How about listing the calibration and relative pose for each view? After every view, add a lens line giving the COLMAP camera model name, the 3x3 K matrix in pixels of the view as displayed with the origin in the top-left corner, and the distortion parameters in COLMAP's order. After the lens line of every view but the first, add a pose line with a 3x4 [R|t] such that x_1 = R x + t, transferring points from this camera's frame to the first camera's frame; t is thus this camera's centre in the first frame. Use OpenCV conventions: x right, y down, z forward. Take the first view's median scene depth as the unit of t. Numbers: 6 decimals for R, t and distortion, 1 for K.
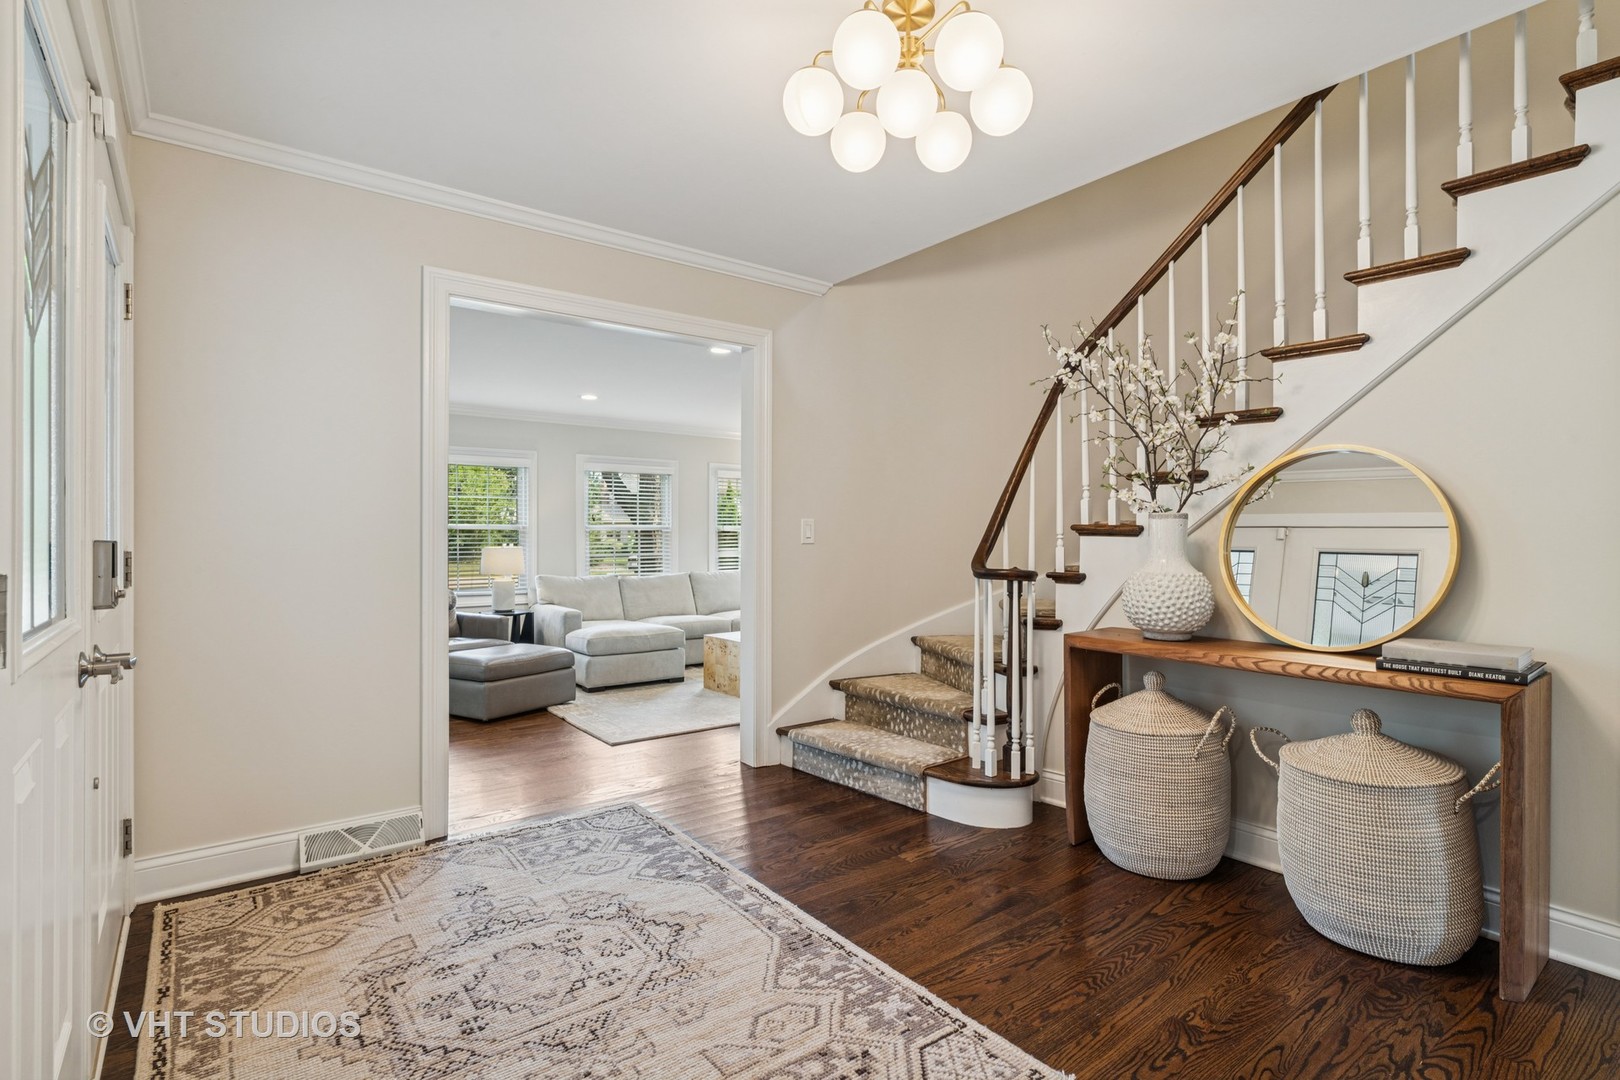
lens RADIAL K [[791.2, 0, 810.0], [0, 791.2, 540.0], [0, 0, 1]] dist [-0.001011, -0.000829]
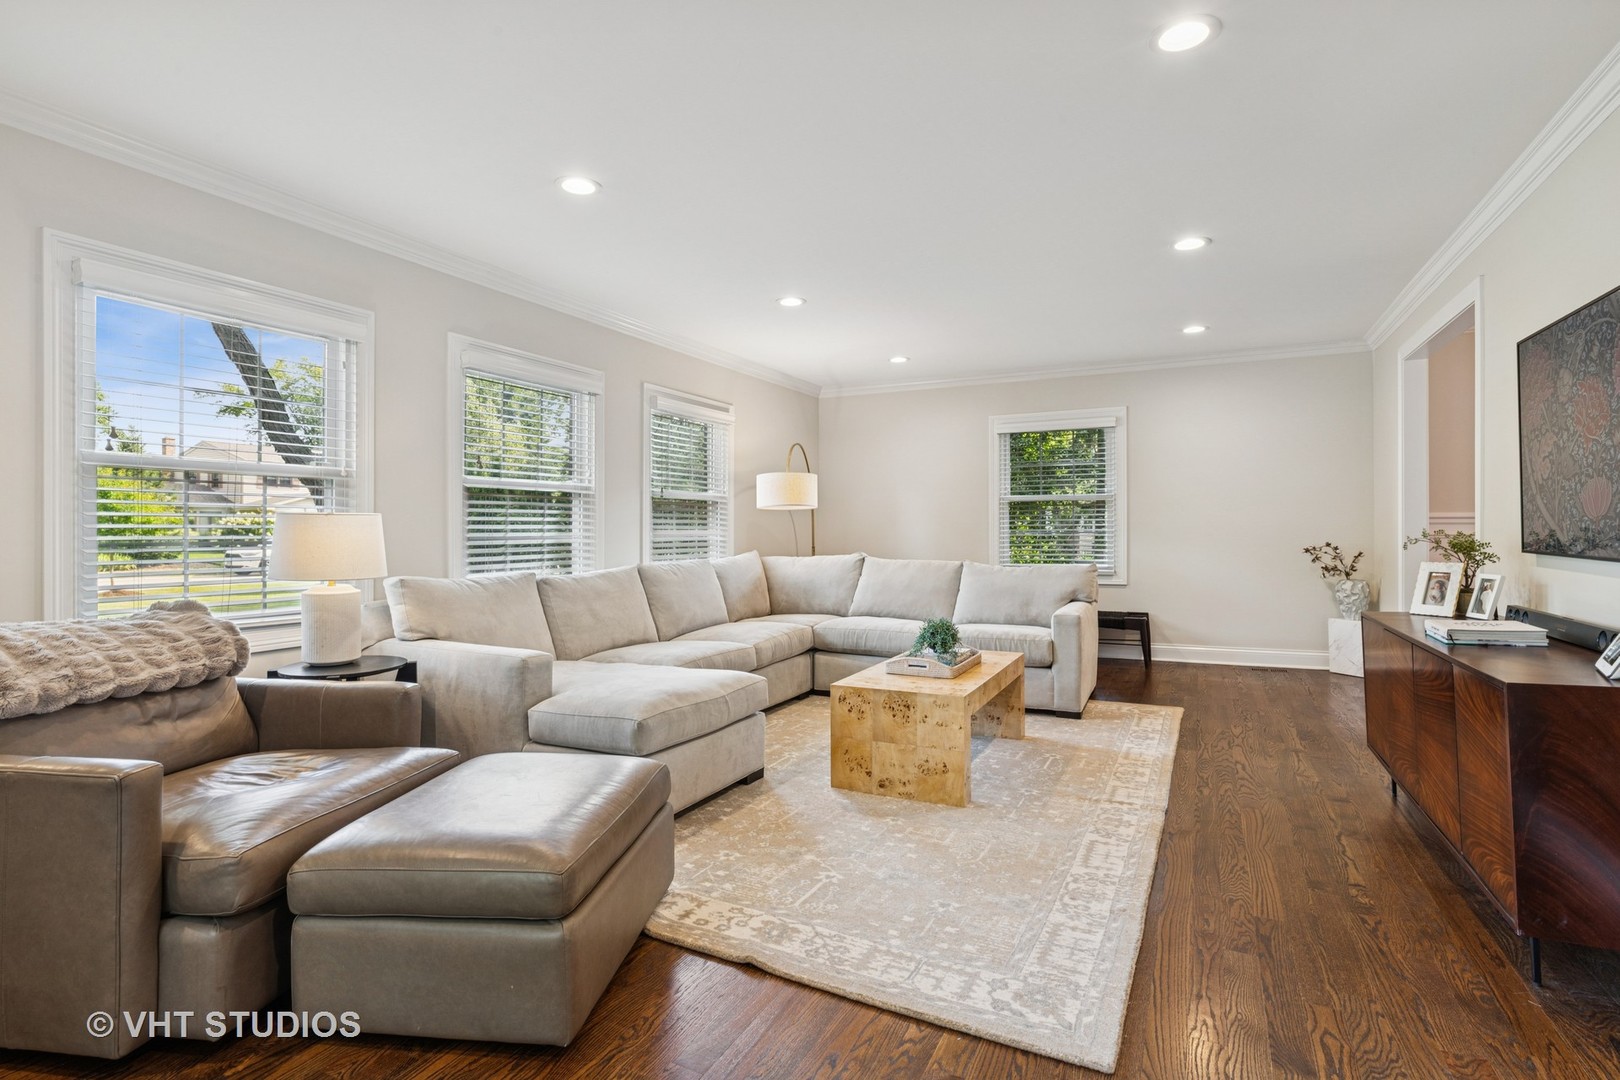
lens RADIAL K [[791.2, 0, 810.0], [0, 791.2, 540.0], [0, 0, 1]] dist [-0.001011, -0.000829]
pose [[0.895936, -0.003345, 0.444171, -0.355005], [0.000106, 0.999973, 0.007317, 0.021771], [-0.444183, -0.006509, 0.895912, 0.521434]]
